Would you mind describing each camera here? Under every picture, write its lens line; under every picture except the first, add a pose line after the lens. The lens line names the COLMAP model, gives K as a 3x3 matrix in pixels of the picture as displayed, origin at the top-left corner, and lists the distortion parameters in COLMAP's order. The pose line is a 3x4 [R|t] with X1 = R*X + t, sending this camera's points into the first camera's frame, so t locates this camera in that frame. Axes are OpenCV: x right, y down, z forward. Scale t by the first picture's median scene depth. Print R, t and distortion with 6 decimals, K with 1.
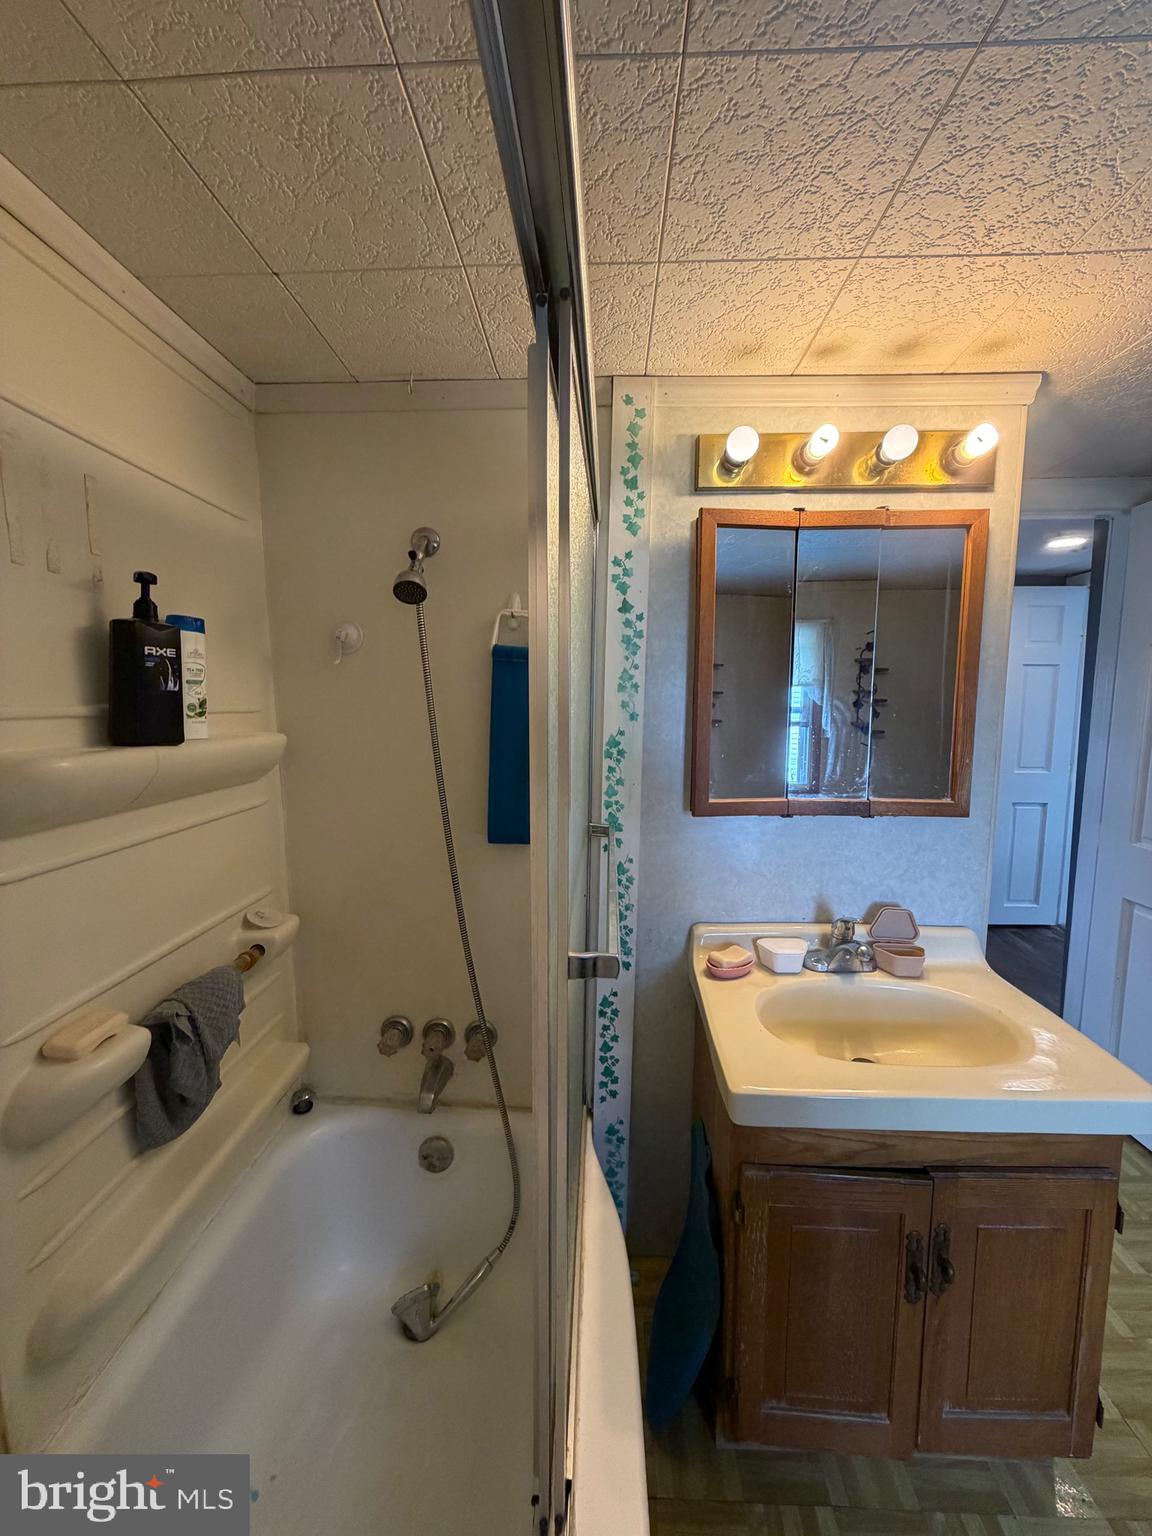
lens RADIAL K [[609.1, 0, 578.7], [0, 609.1, 764.3], [0, 0, 1]] dist [-0.000285, -0.000044]
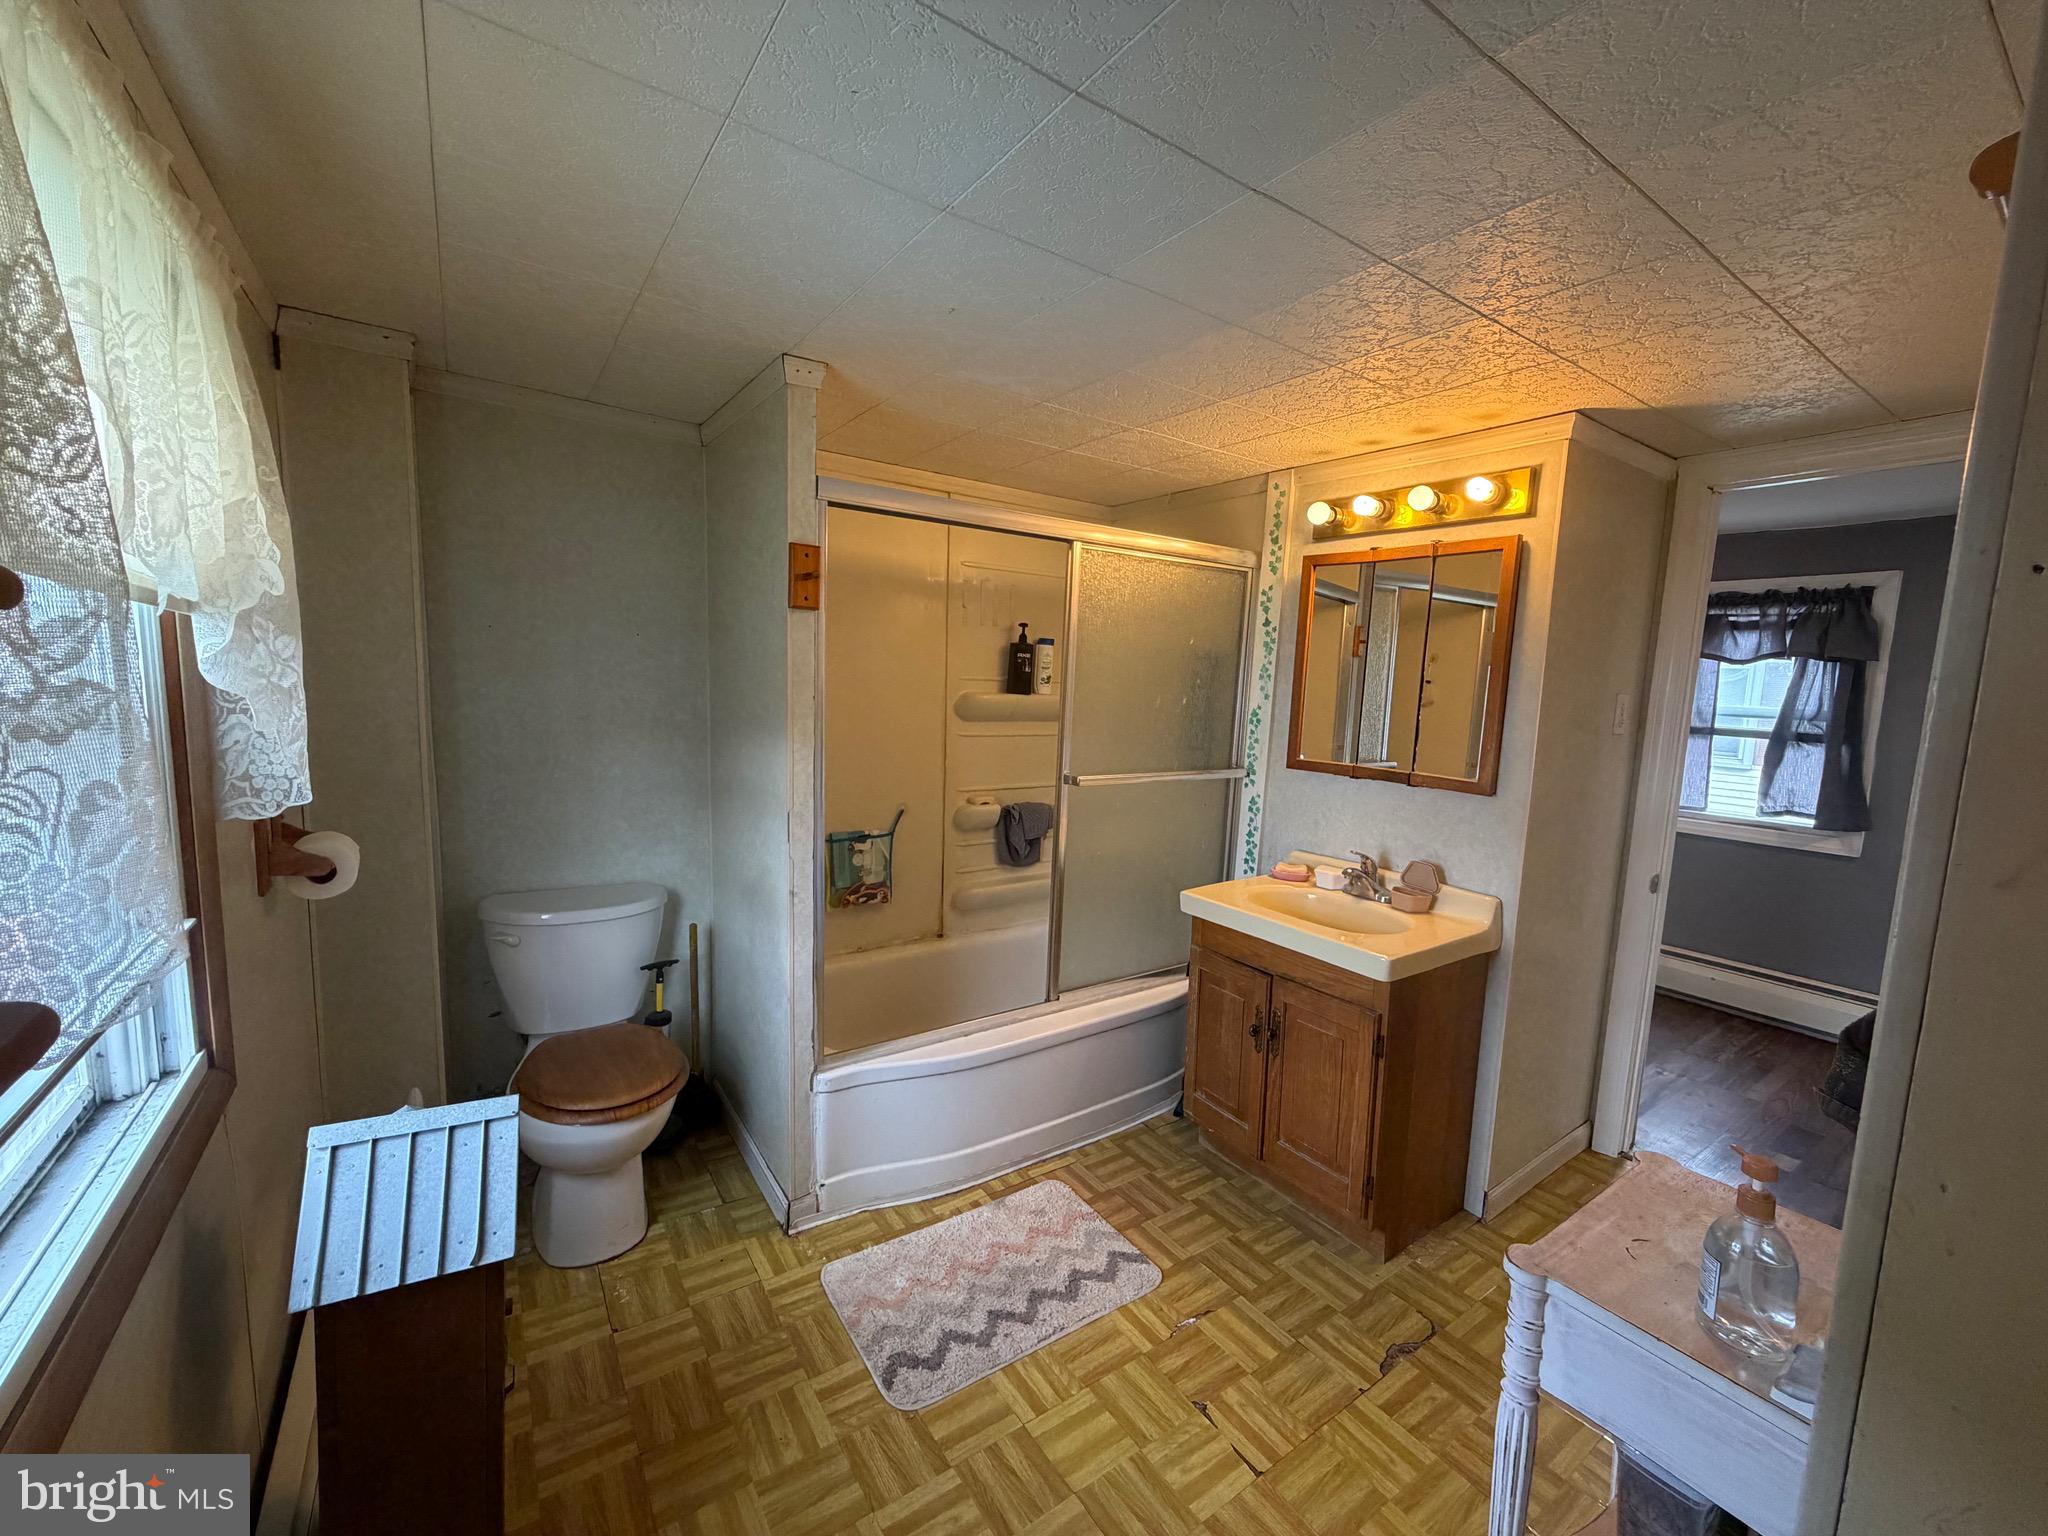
lens RADIAL K [[812.1, 0, 1017.5], [0, 812.1, 766.1], [0, 0, 1]] dist [-0.000285, -0.000044]
pose [[0.595405, 0.116645, -0.794913, 1.364076], [-0.122290, 0.991034, 0.053825, 0.057706], [0.794064, 0.065162, 0.604331, -0.672757]]
